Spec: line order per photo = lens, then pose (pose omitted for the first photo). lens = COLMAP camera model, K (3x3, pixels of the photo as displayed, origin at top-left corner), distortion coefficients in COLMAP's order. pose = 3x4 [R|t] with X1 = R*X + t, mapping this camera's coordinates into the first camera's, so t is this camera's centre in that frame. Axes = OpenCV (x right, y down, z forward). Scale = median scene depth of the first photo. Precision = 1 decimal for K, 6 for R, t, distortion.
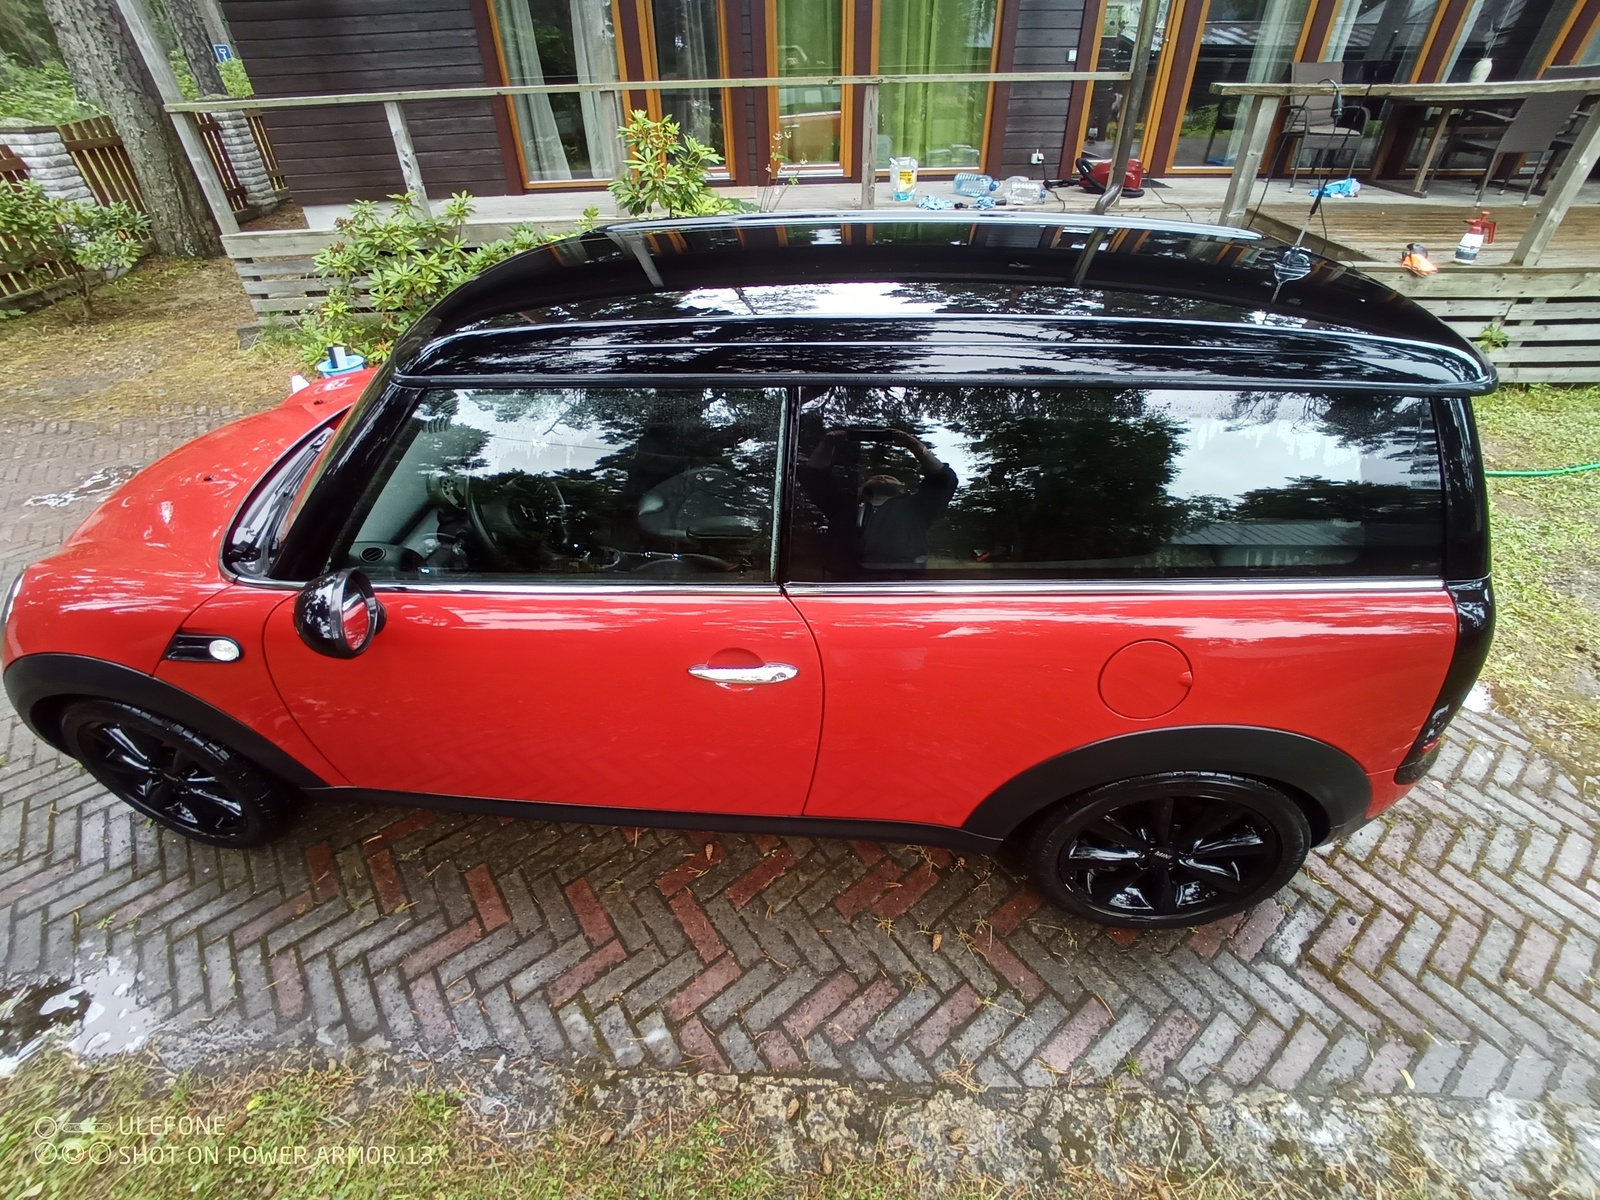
lens RADIAL K [[697.7, 0, 792.1], [0, 697.7, 587.6], [0, 0, 1]] dist [-0.044775, 0.007066]
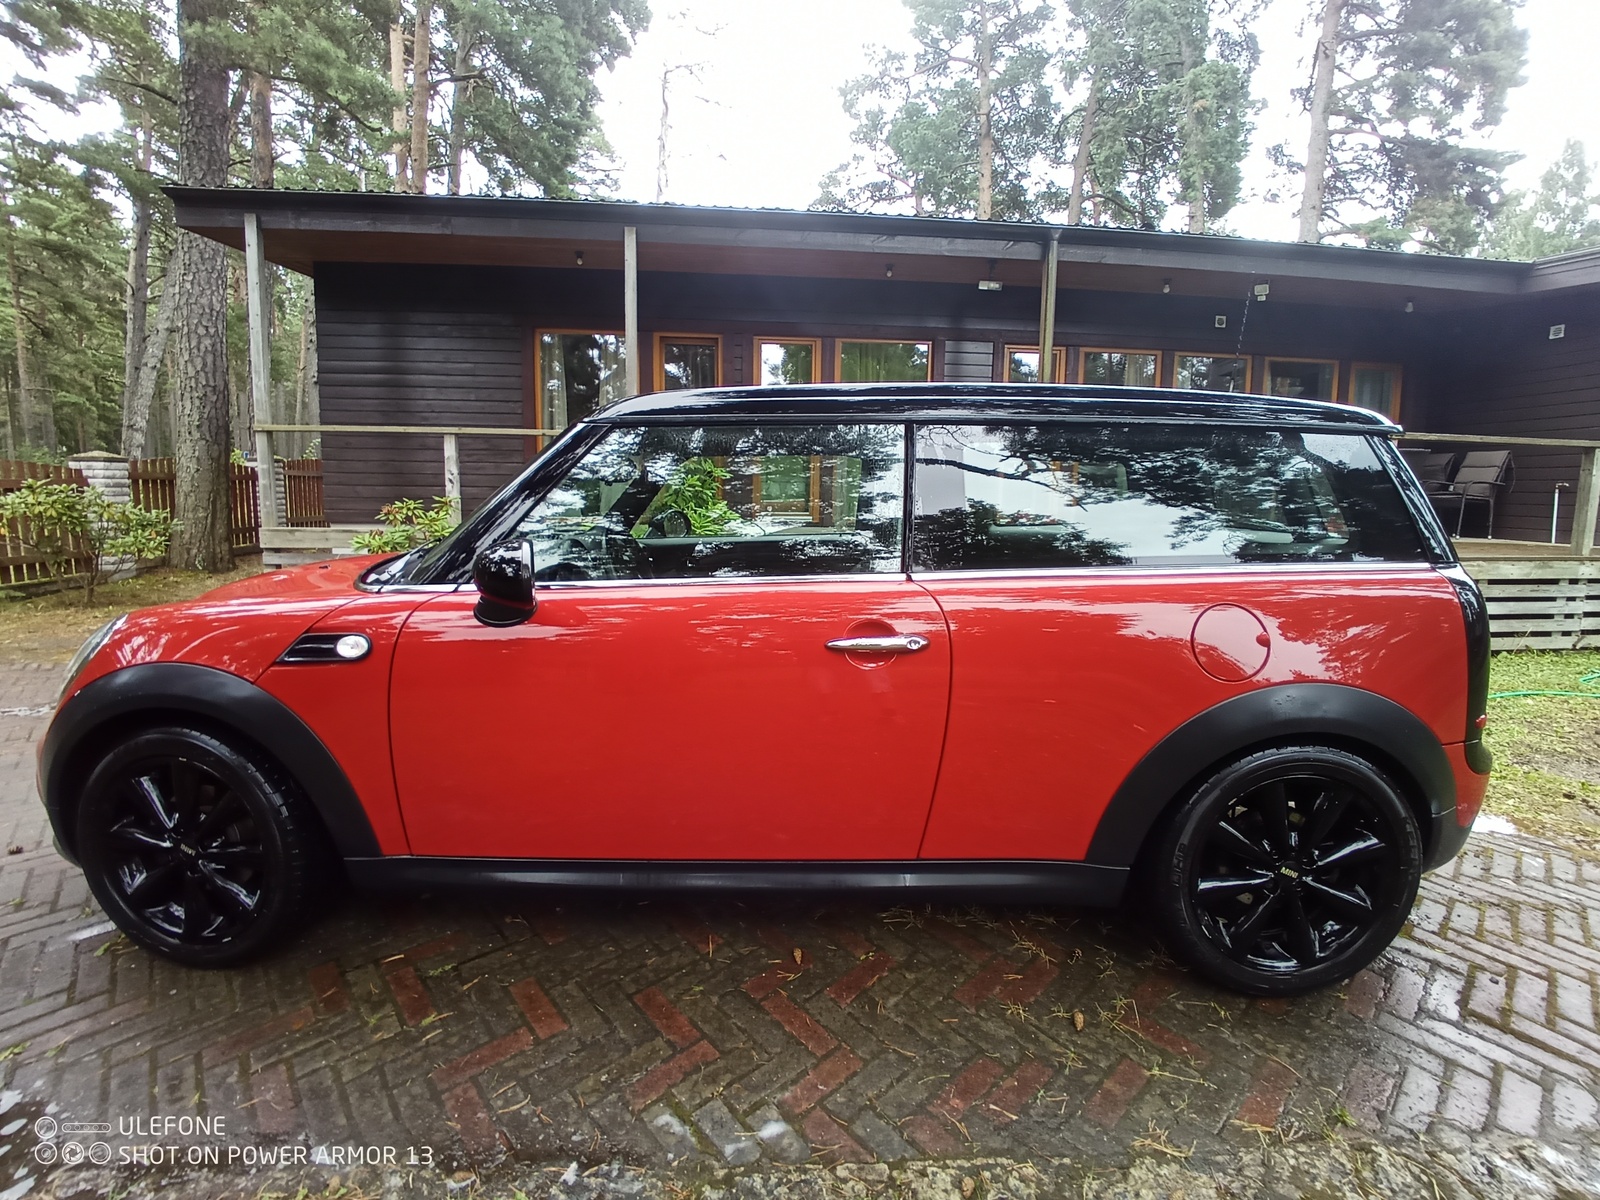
lens RADIAL K [[697.7, 0, 810.3], [0, 697.7, 594.8], [0, 0, 1]] dist [-0.044775, 0.007066]
pose [[0.995638, 0.017150, 0.091708, -0.234679], [0.028496, 0.880087, -0.473956, 0.477962], [-0.088840, 0.474502, 0.875760, 0.019160]]
